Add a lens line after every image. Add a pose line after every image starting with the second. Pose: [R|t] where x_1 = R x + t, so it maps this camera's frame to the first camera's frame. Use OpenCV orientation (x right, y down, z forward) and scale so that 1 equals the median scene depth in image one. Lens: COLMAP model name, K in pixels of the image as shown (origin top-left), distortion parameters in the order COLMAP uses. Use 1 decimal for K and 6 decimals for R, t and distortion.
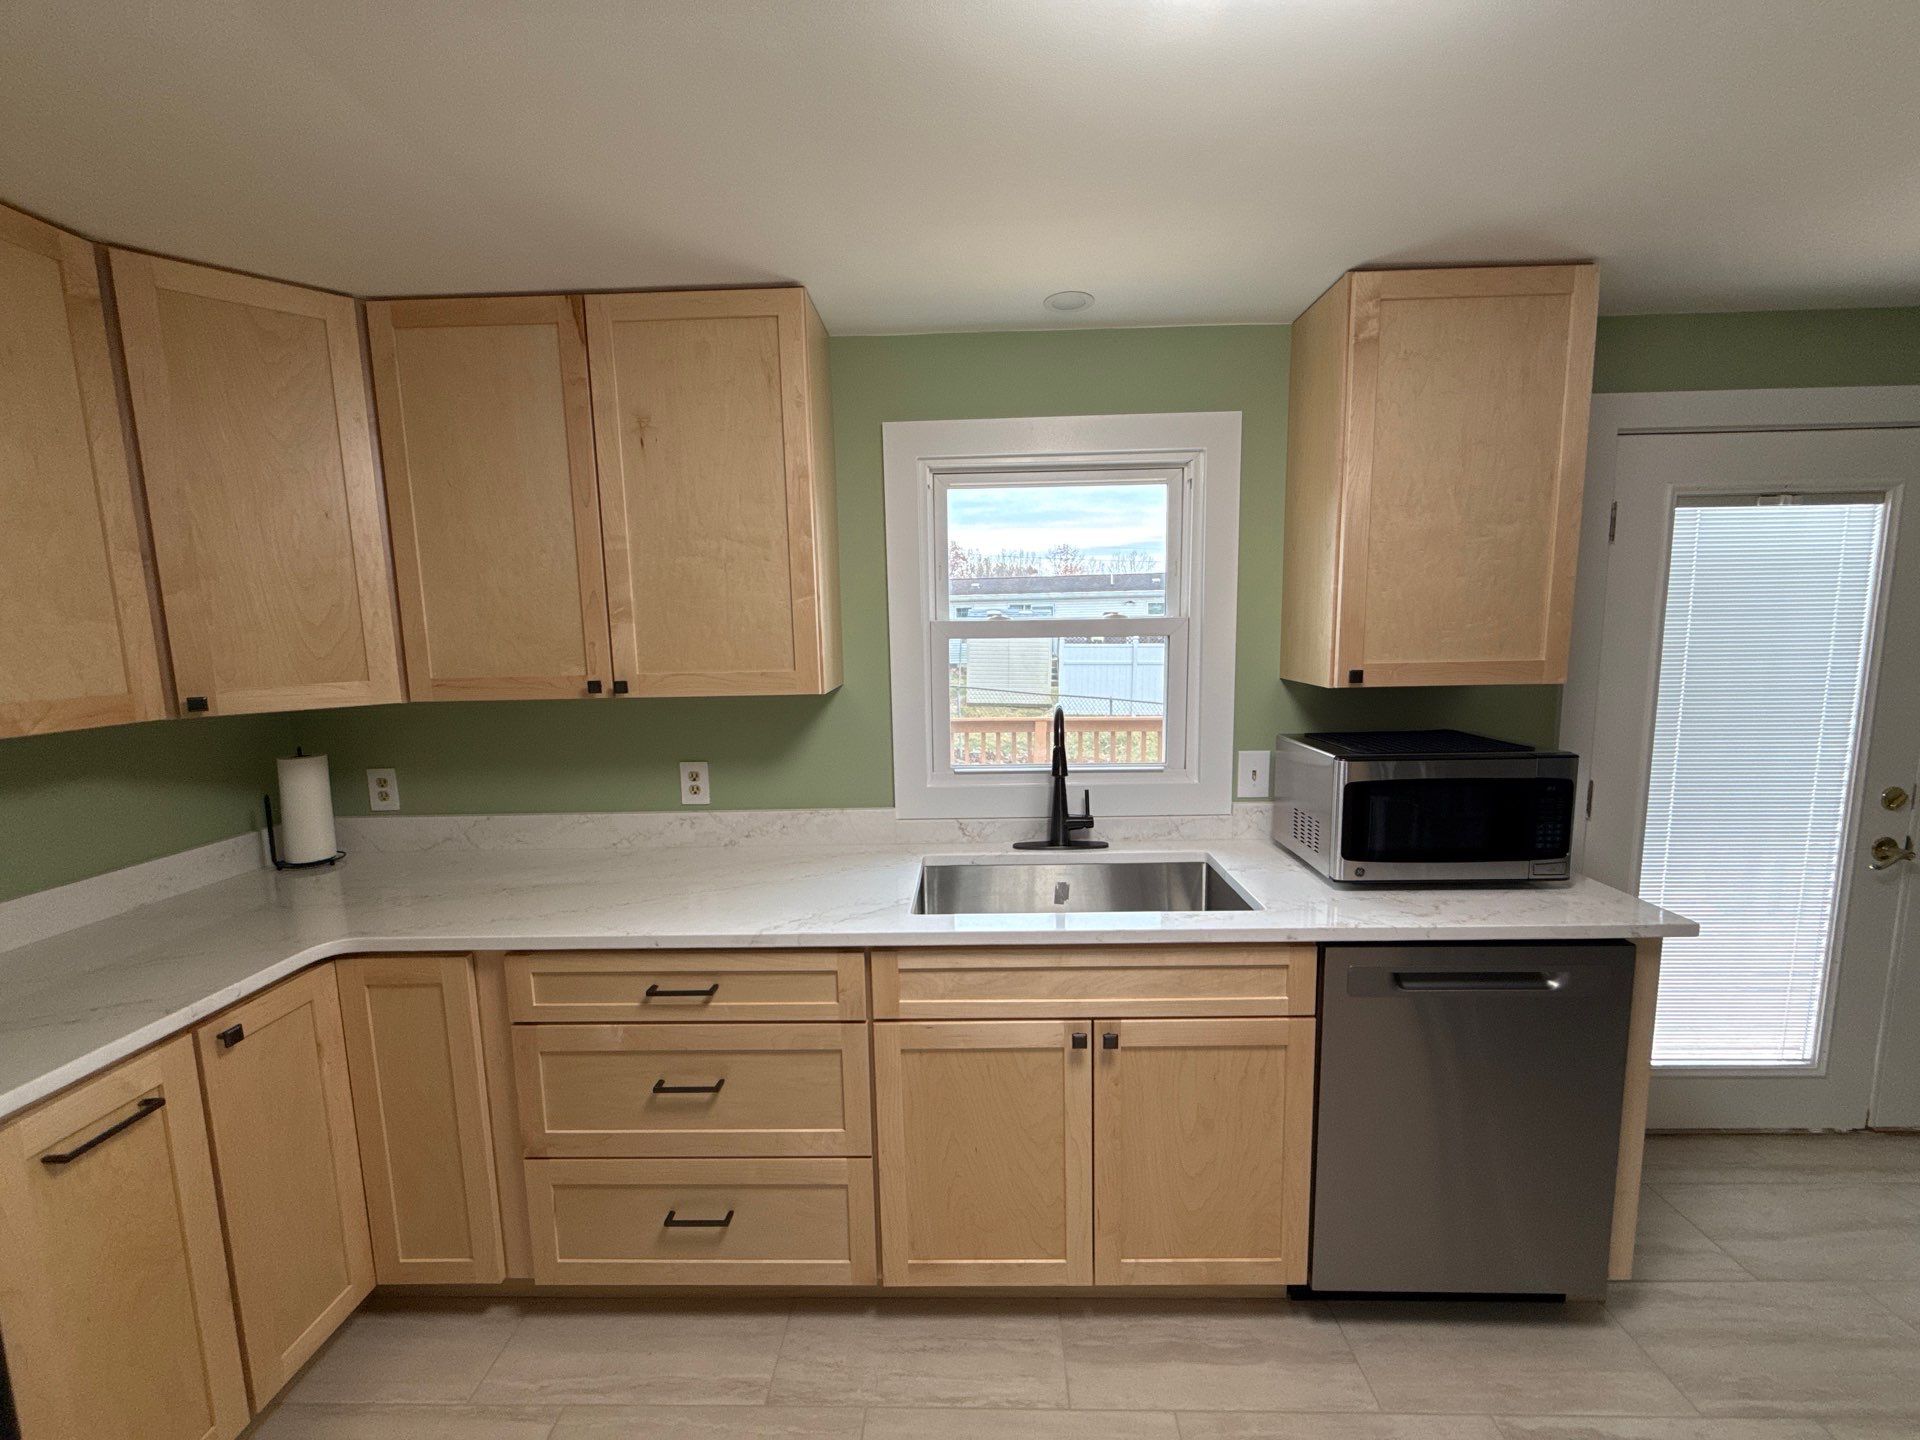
lens RADIAL K [[763.7, 0, 960.0], [0, 763.7, 720.0], [0, 0, 1]] dist [-0.001249, -0.000607]
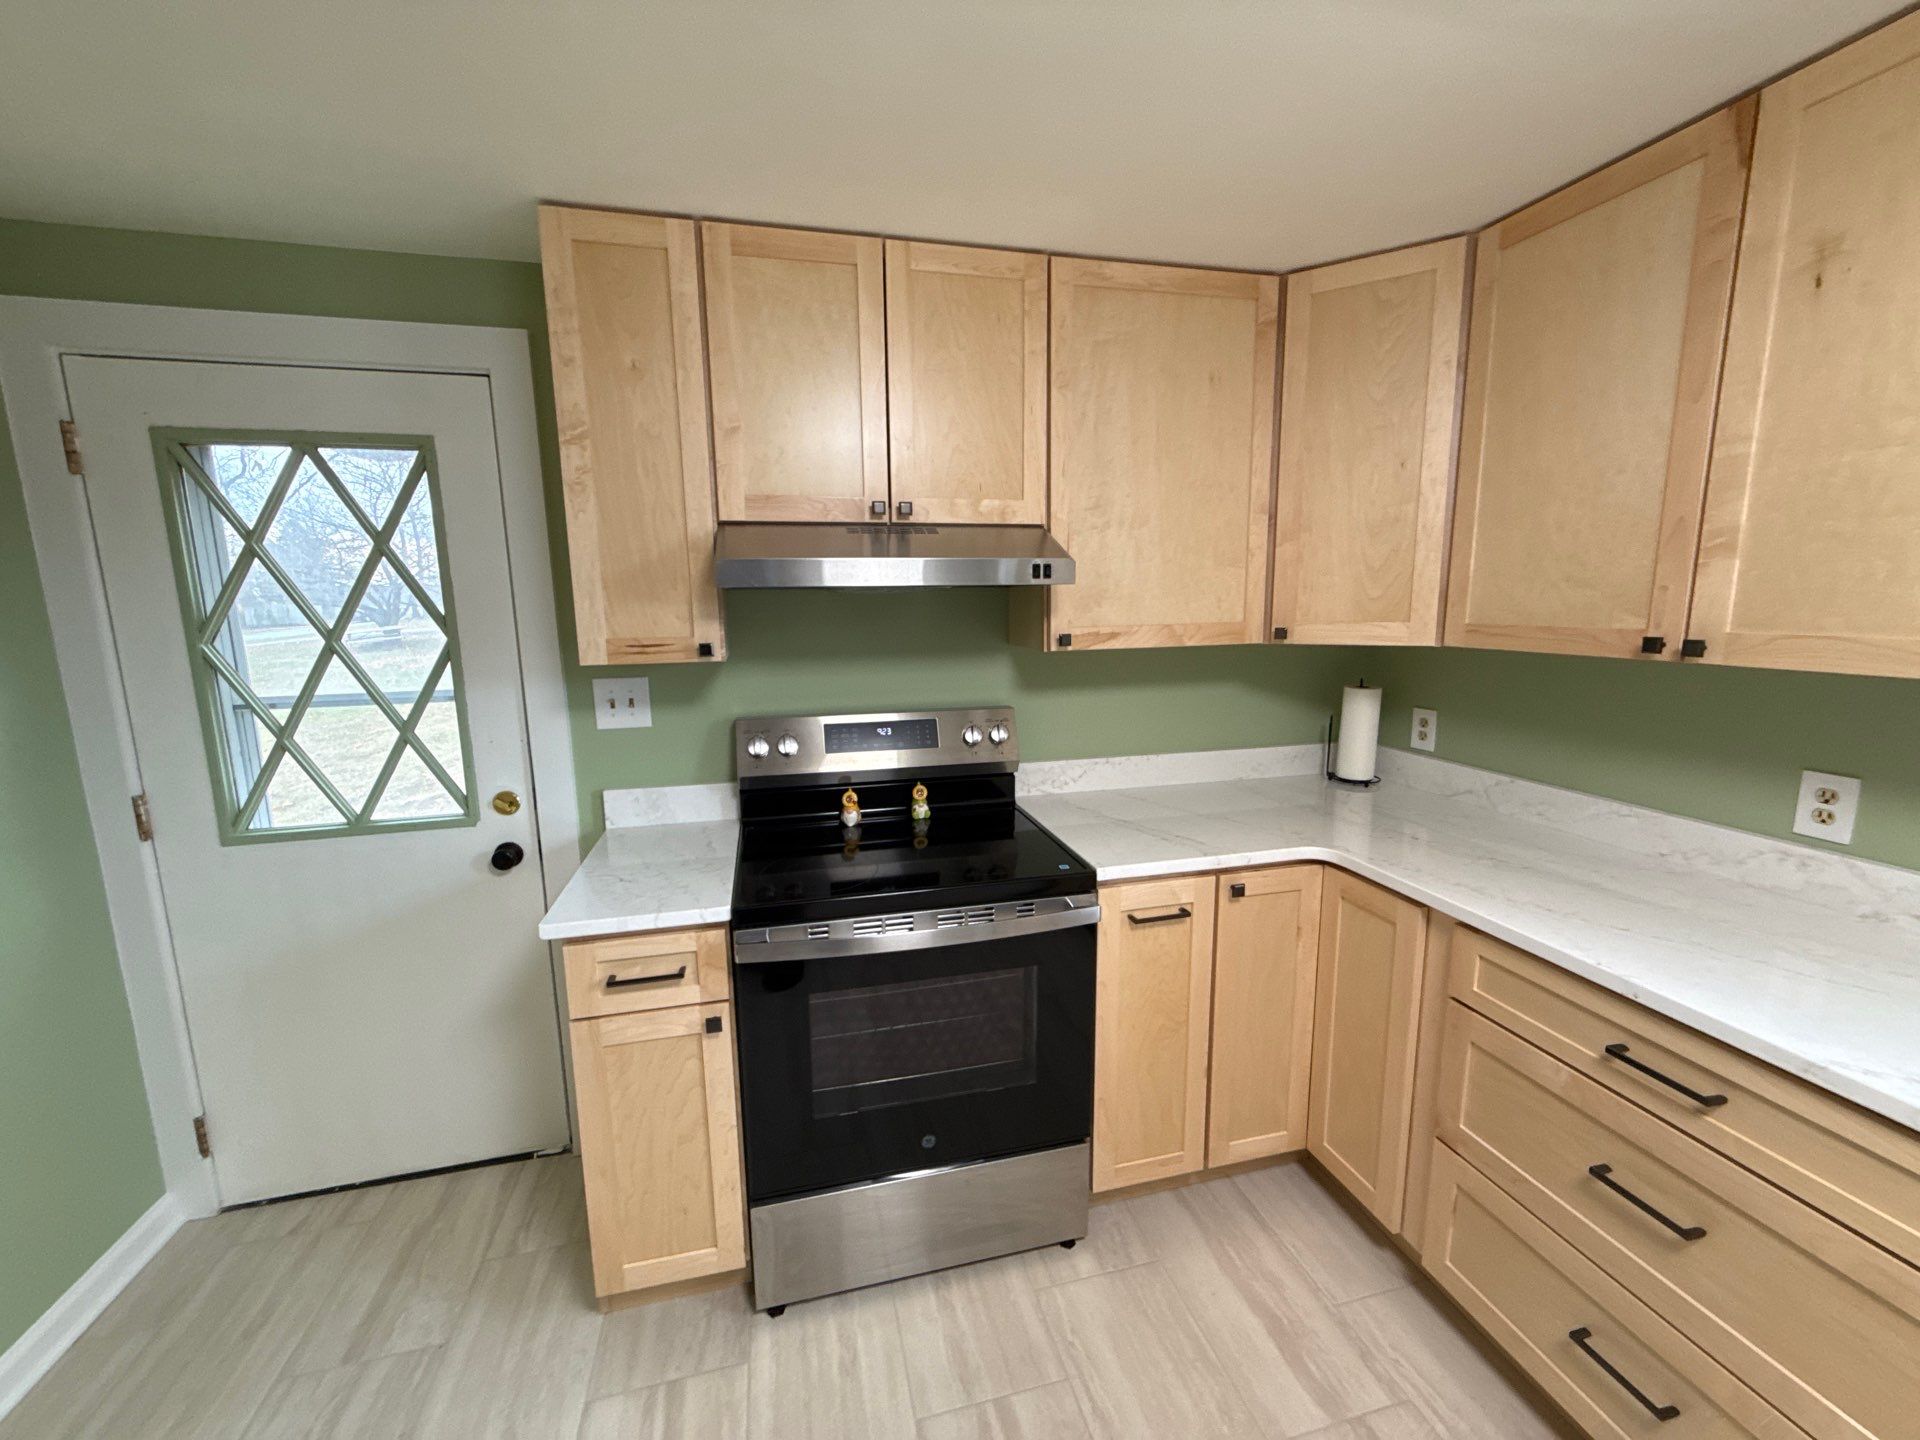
lens RADIAL K [[763.7, 0, 960.0], [0, 763.7, 720.0], [0, 0, 1]] dist [-0.001249, -0.000607]
pose [[0.263866, 0.170068, -0.949448, 0.082840], [-0.109384, 0.983260, 0.145725, -0.005419], [0.958337, 0.065403, 0.278052, 0.138931]]
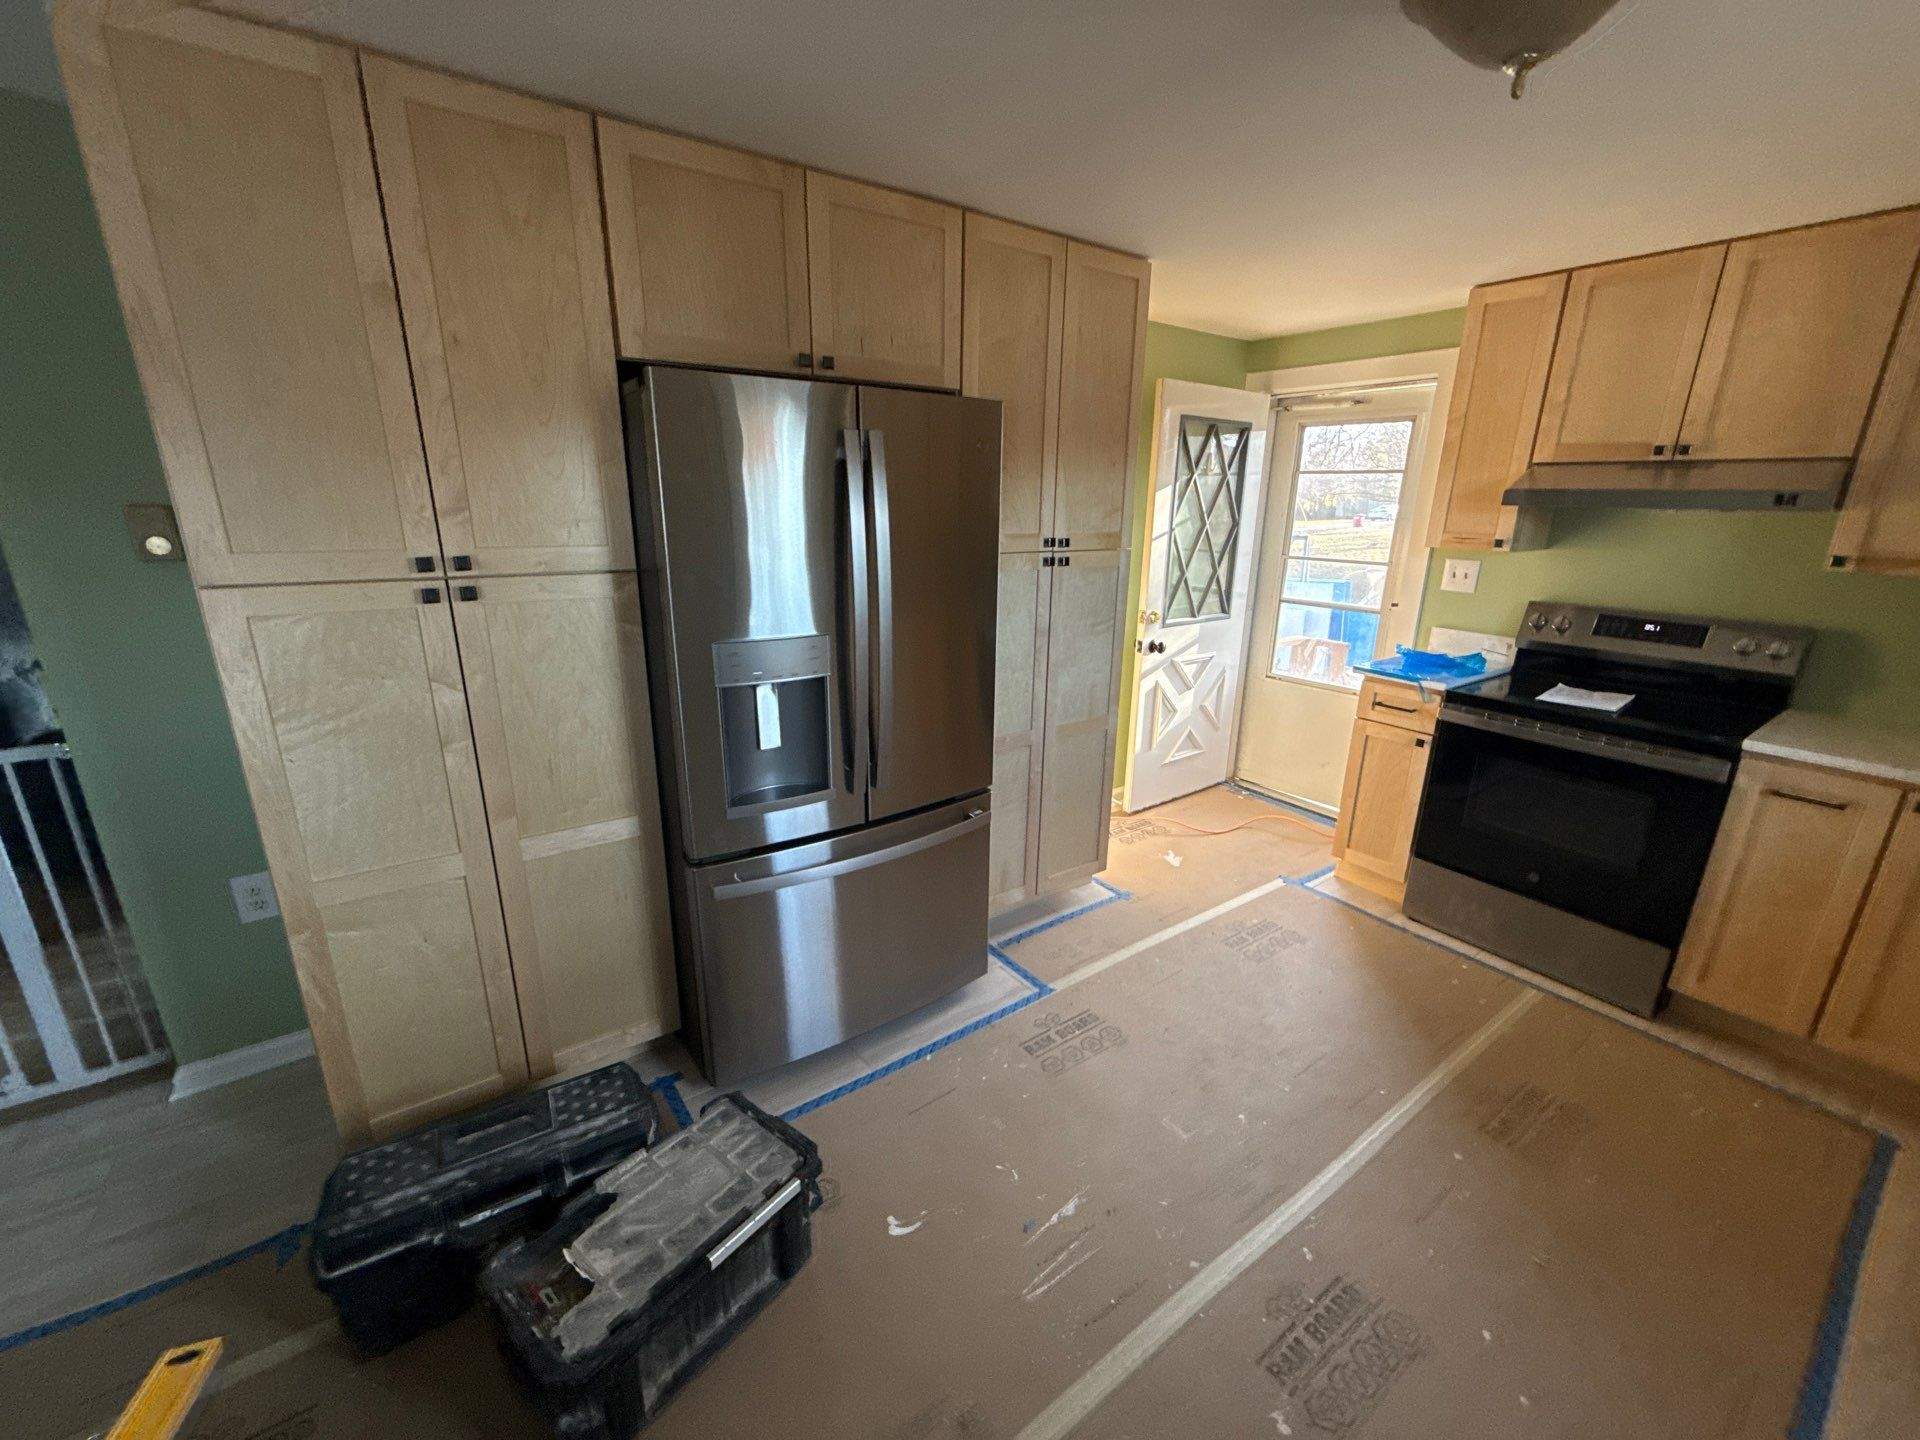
lens RADIAL K [[763.7, 0, 960.0], [0, 763.7, 720.0], [0, 0, 1]] dist [-0.001249, -0.000607]
pose [[-0.800268, 0.175669, -0.573334, 0.998622], [-0.071584, 0.921301, 0.382204, -0.111286], [0.595355, 0.346907, -0.724713, 0.741982]]
